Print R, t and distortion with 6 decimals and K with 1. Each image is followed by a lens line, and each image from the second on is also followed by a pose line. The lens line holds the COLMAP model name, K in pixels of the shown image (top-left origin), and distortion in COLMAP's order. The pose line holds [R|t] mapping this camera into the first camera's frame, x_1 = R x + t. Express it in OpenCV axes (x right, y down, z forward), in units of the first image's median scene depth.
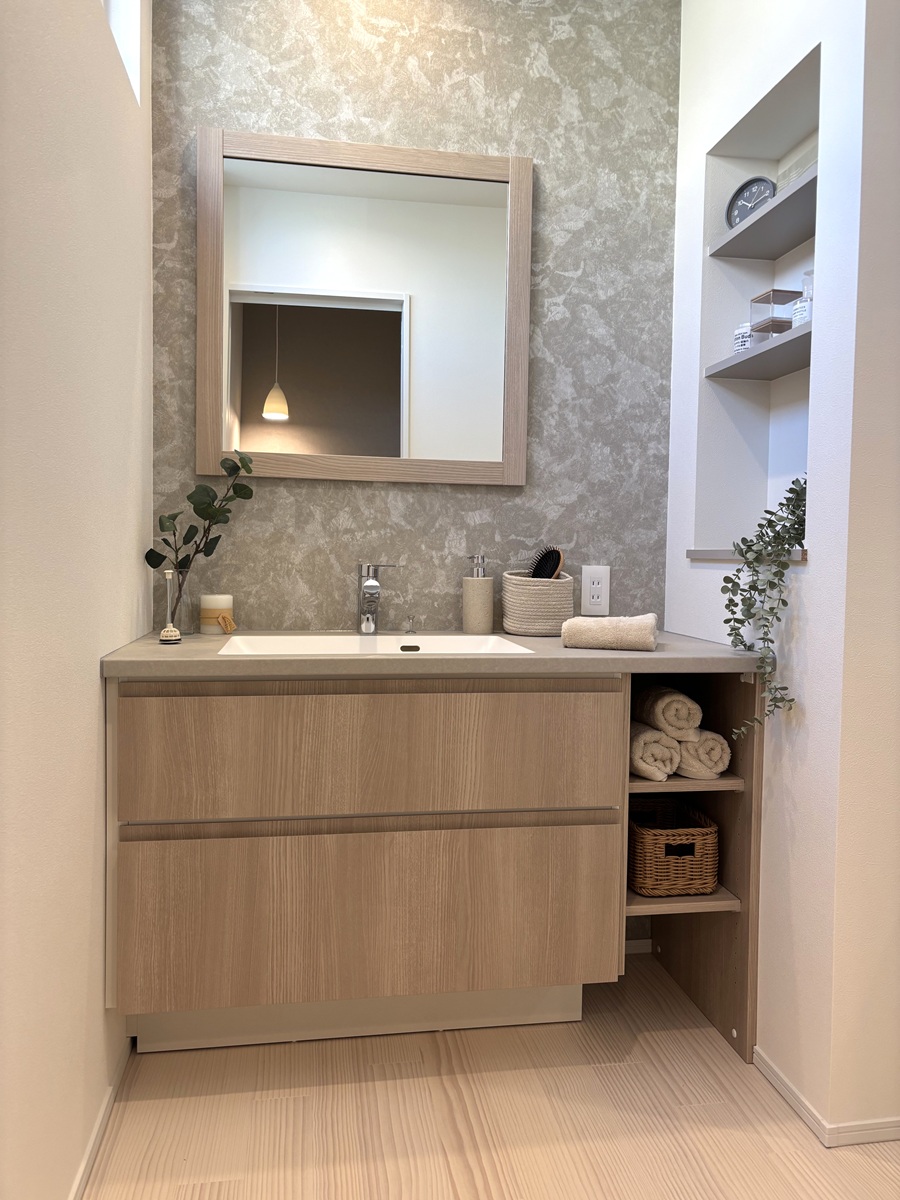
lens RADIAL K [[894.9, 0, 450.0], [0, 894.9, 600.0], [0, 0, 1]] dist [0.035713, -0.034168]
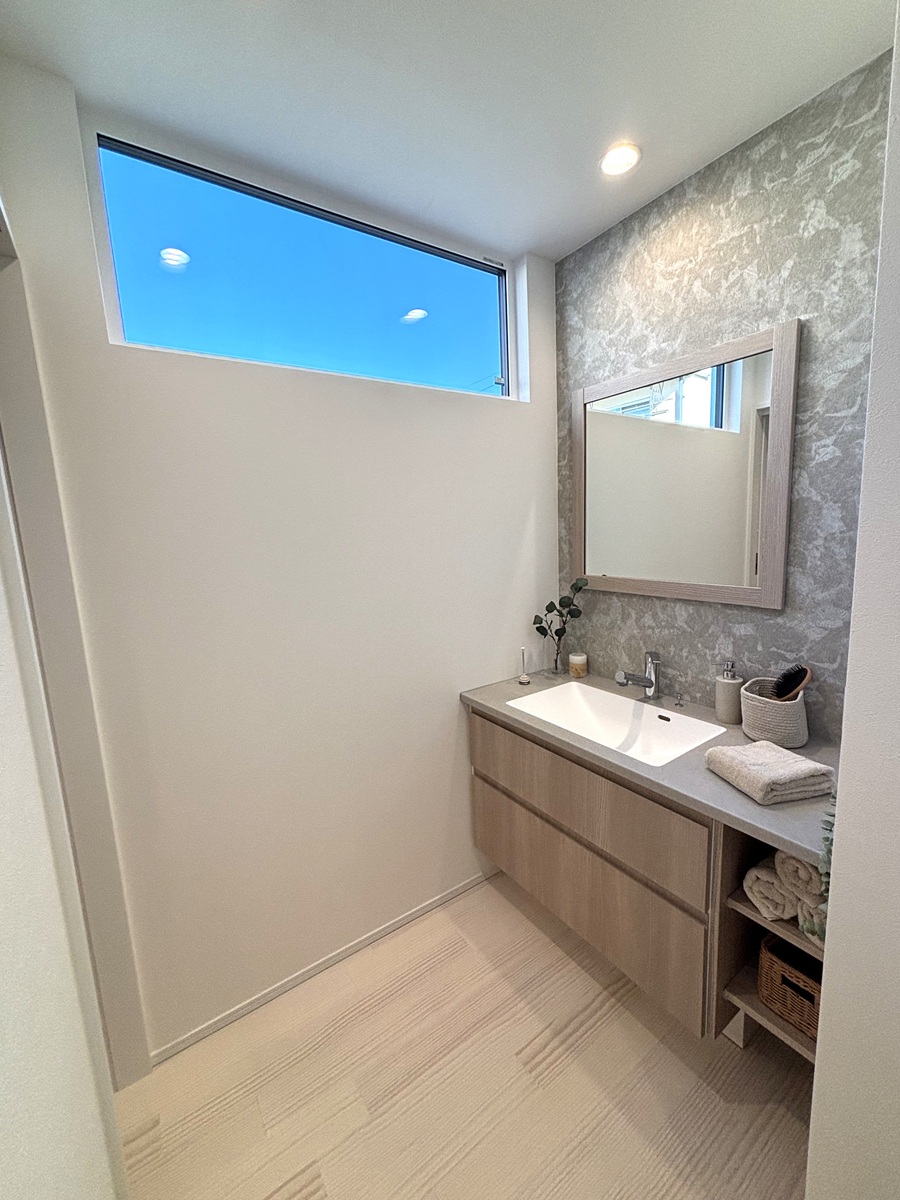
lens RADIAL K [[480.5, 0, 450.0], [0, 480.5, 600.0], [0, 0, 1]] dist [0.000125, 0.000464]
pose [[0.425197, 0.100580, -0.899495, 0.472623], [0.010901, 0.993165, 0.116207, -0.222118], [0.905035, -0.059216, 0.421194, 0.348499]]
